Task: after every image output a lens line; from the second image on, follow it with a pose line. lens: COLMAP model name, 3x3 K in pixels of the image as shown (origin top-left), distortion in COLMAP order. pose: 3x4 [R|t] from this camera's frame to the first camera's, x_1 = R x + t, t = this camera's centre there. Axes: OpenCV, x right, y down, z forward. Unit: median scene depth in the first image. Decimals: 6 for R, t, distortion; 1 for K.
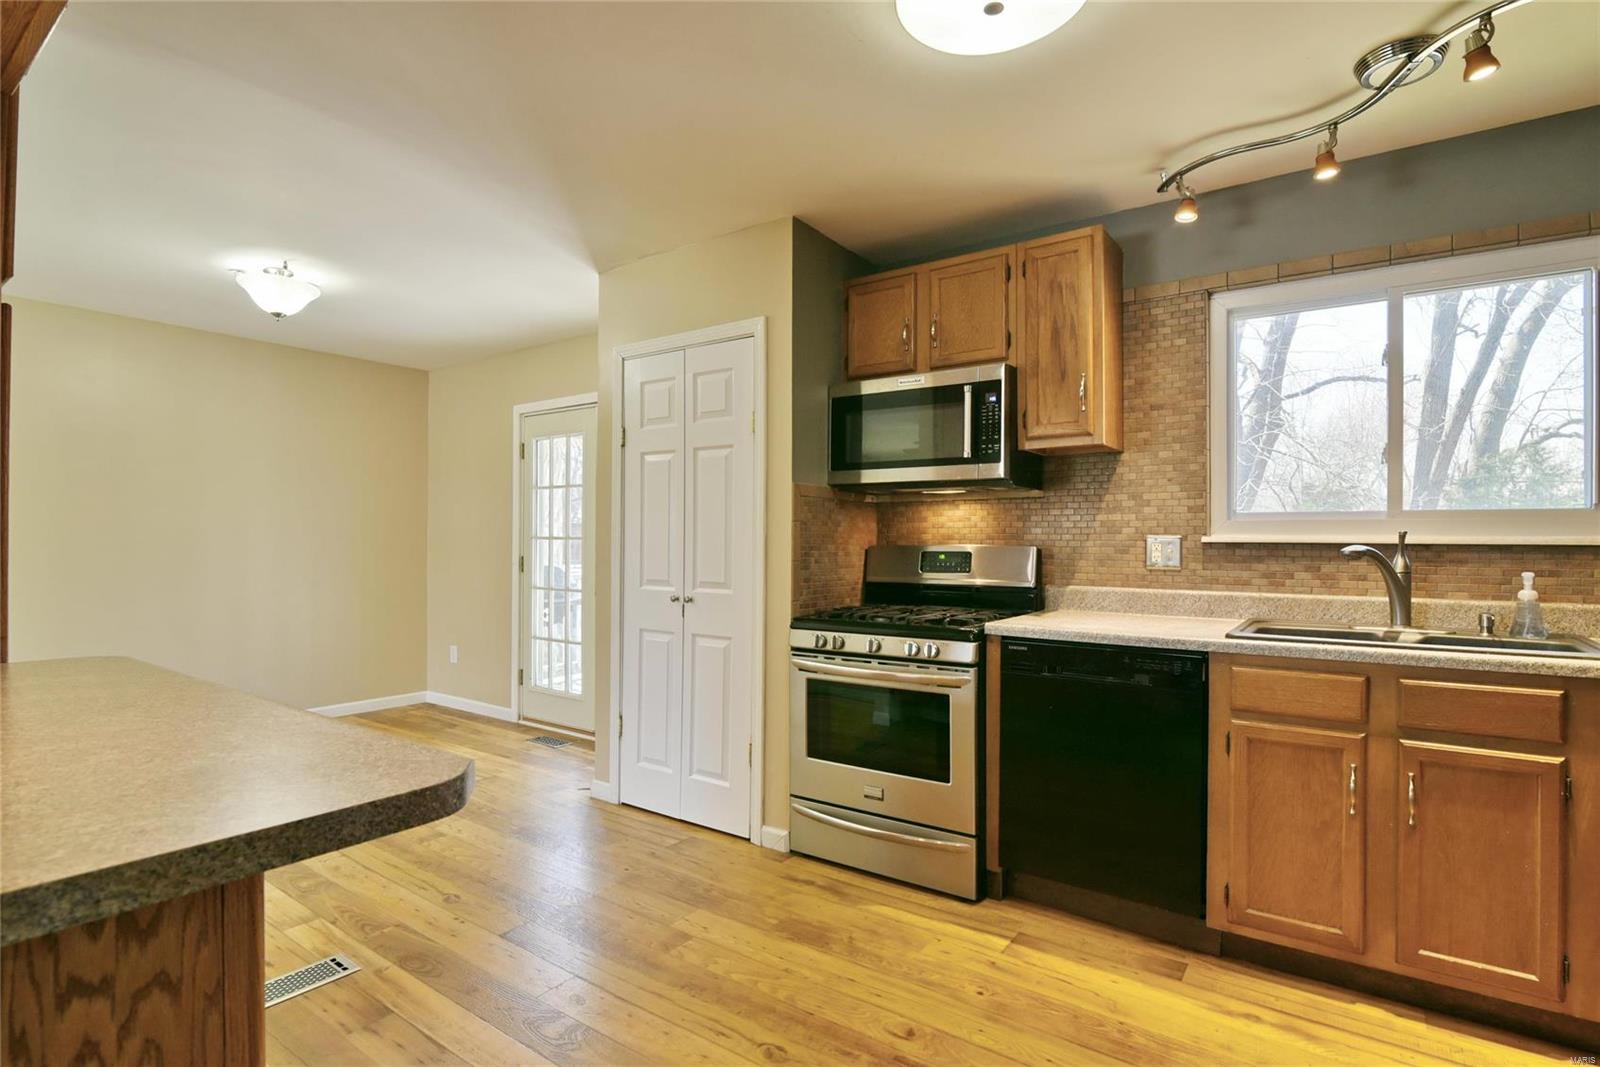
lens RADIAL K [[765.7, 0, 767.4], [0, 765.7, 545.3], [0, 0, 1]] dist [-0.016435, 0.001094]
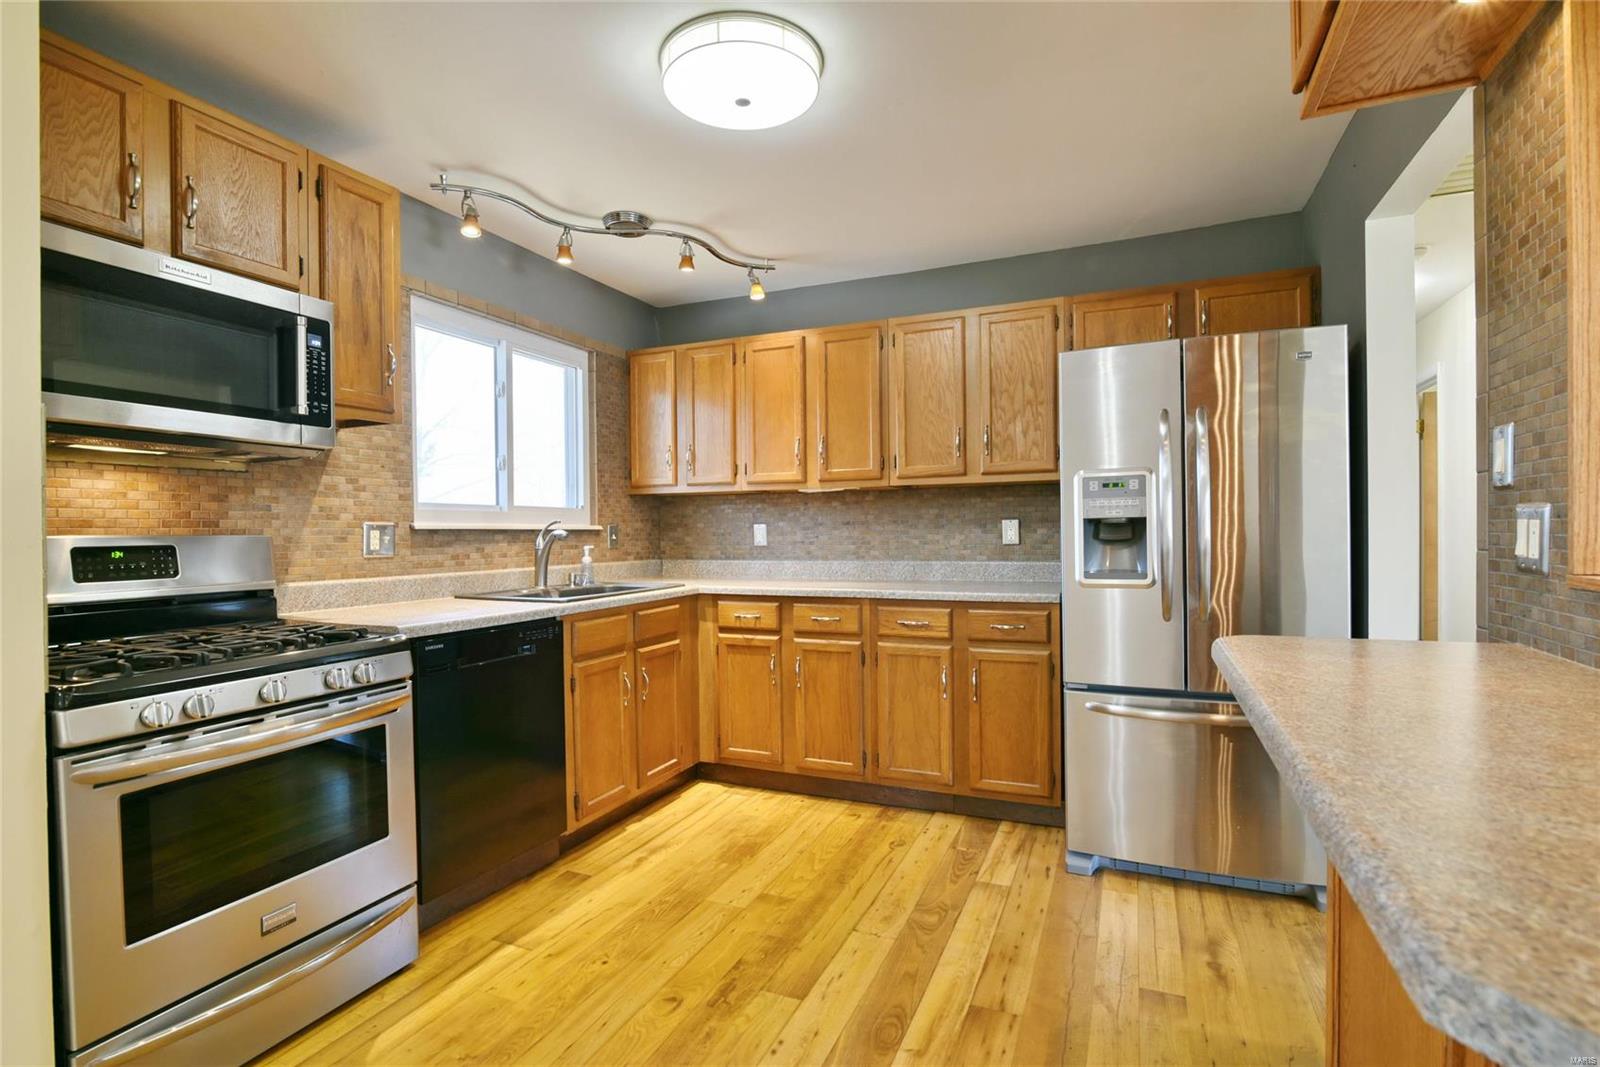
lens RADIAL K [[765.7, 0, 814.0], [0, 765.7, 542.9], [0, 0, 1]] dist [-0.016435, 0.001094]
pose [[-0.231290, -0.018207, 0.972715, -0.579936], [0.011714, 0.999700, 0.021497, -0.001000], [-0.972814, 0.016366, -0.231007, 0.705239]]
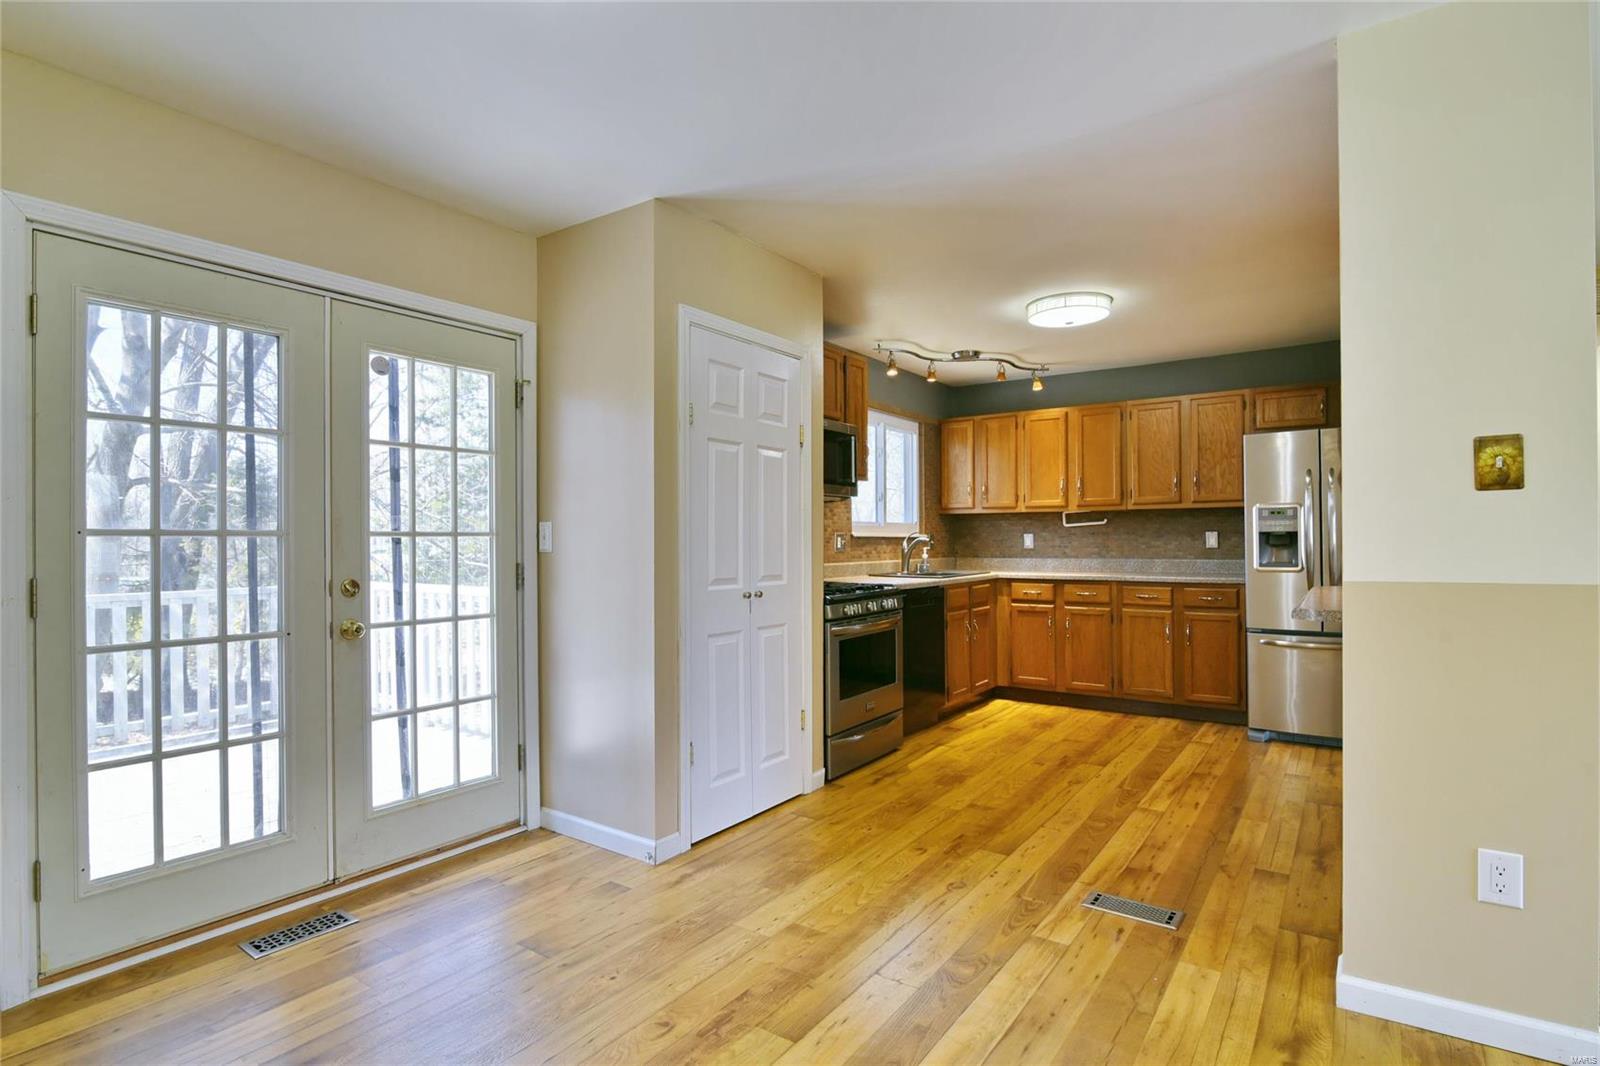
lens RADIAL K [[789.1, 0, 797.6], [0, 789.1, 541.1], [0, 0, 1]] dist [-0.031876, 0.006210]
pose [[-0.005727, -0.007420, 0.999956, -1.380557], [0.008210, 0.999938, 0.007467, -0.008430], [-0.999950, 0.008253, -0.005665, 1.146599]]
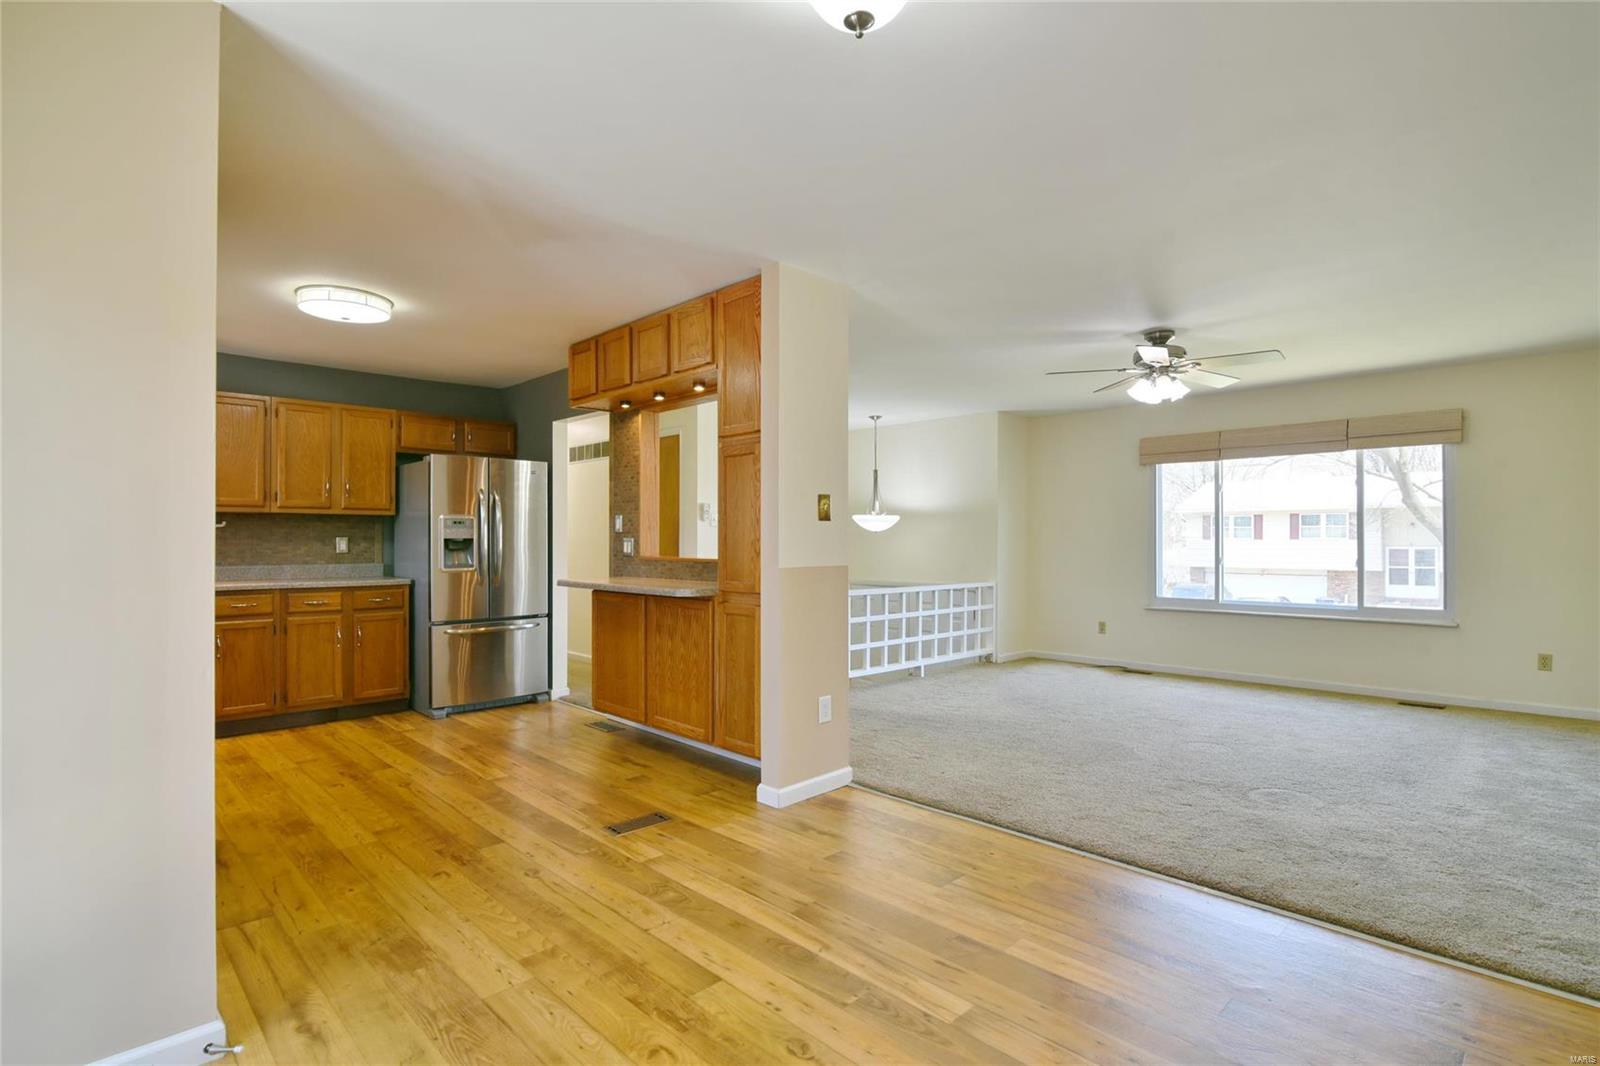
lens RADIAL K [[789.1, 0, 778.8], [0, 789.1, 527.8], [0, 0, 1]] dist [-0.031876, 0.006210]
pose [[-0.984334, -0.001433, 0.176310, -0.896245], [-0.004379, 0.999857, -0.016326, -0.005102], [-0.176261, -0.016843, -0.984199, 1.914700]]
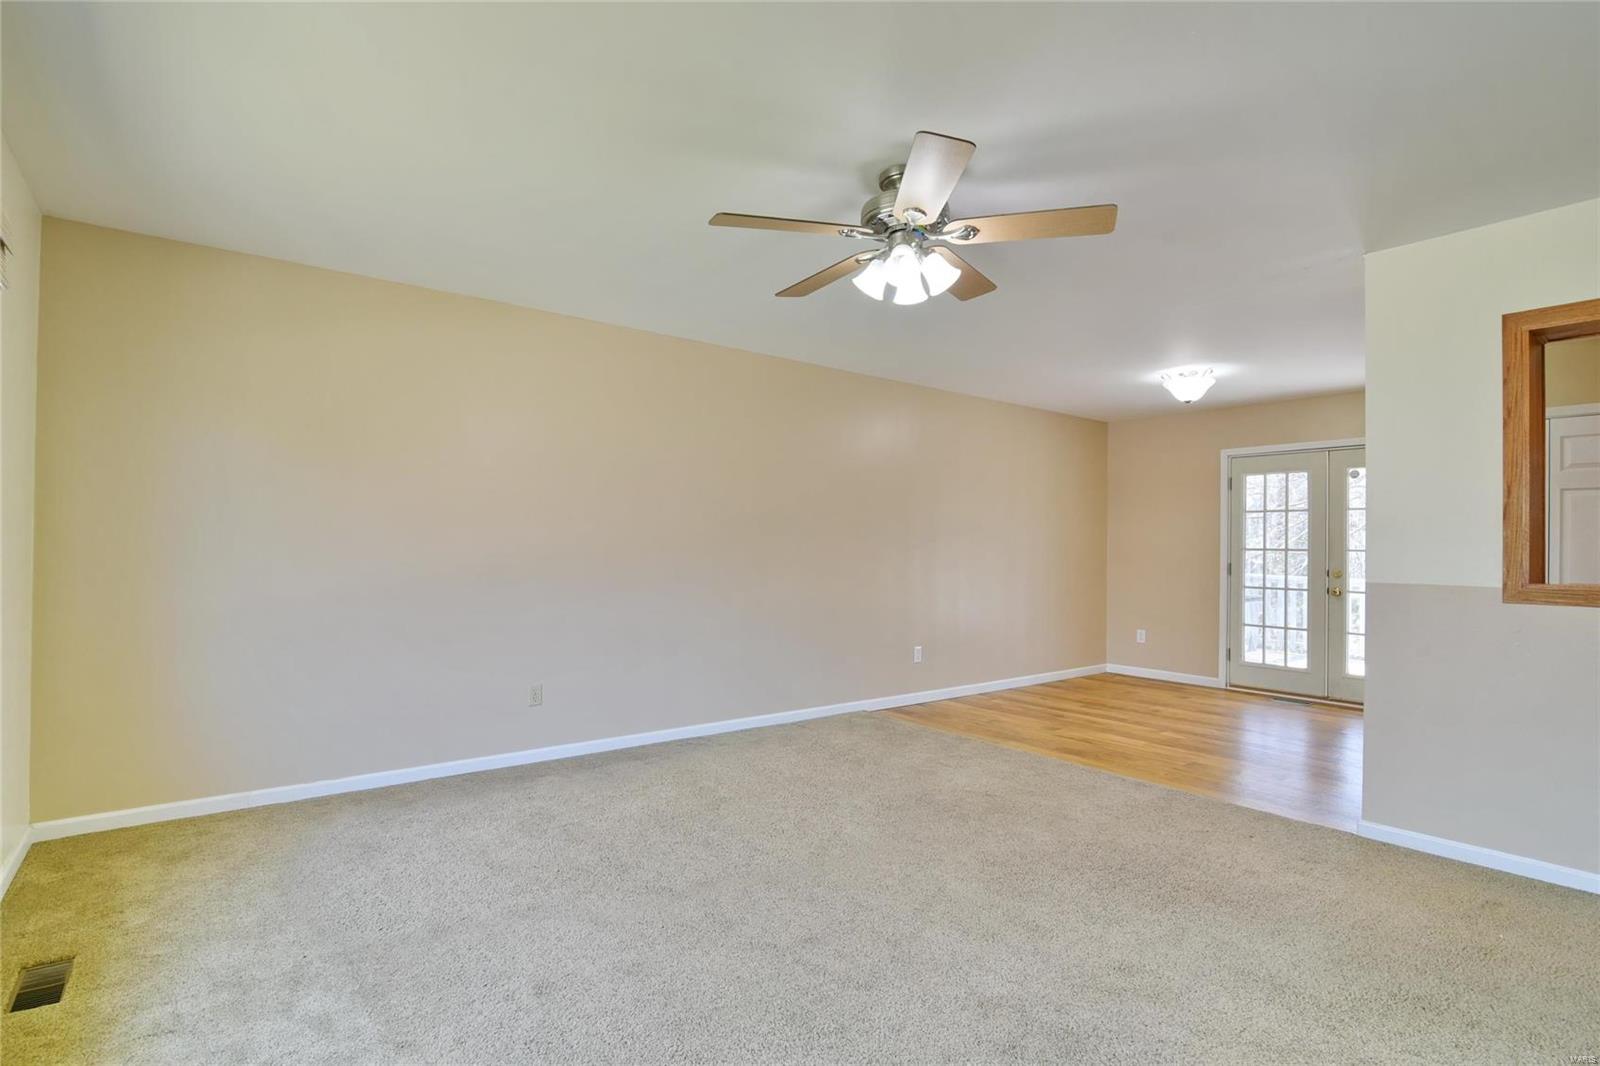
lens RADIAL K [[765.7, 0, 792.8], [0, 765.7, 541.0], [0, 0, 1]] dist [-0.016435, 0.001094]
pose [[0.958284, 0.002987, -0.285802, -1.271864], [-0.006256, 0.999925, -0.010527, -0.008271], [0.285750, 0.011876, 0.958231, -0.894604]]
